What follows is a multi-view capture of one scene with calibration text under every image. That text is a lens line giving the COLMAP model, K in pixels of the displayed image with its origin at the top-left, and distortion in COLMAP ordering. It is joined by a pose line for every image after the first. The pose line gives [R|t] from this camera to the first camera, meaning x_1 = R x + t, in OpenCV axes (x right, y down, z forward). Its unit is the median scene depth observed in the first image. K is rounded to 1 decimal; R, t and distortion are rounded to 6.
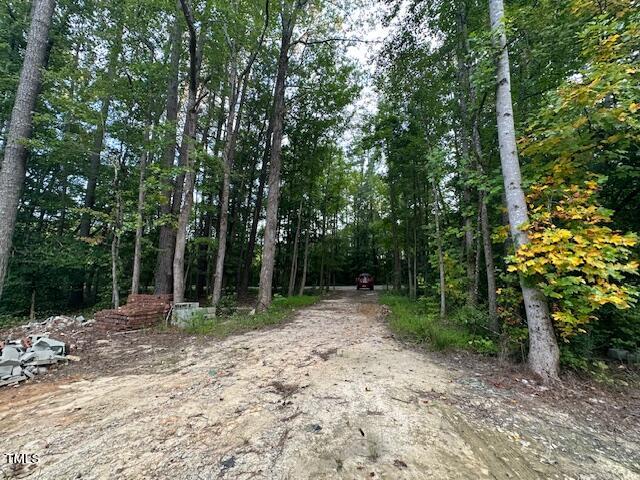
lens RADIAL K [[257.1, 0, 317.8], [0, 257.1, 241.8], [0, 0, 1]] dist [-0.001966, 0.000211]
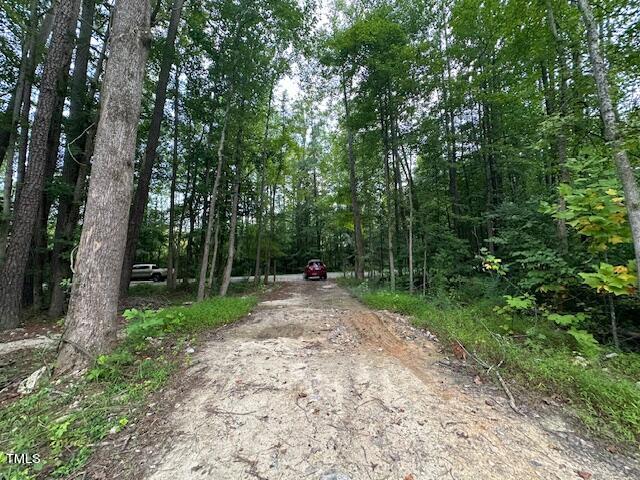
lens RADIAL K [[257.1, 0, 317.8], [0, 257.1, 241.8], [0, 0, 1]] dist [-0.001966, 0.000211]
pose [[0.967594, -0.002624, 0.252497, -0.004153], [-0.009012, 0.998950, 0.044917, 0.040651], [-0.252350, -0.045737, 0.966555, 0.261101]]
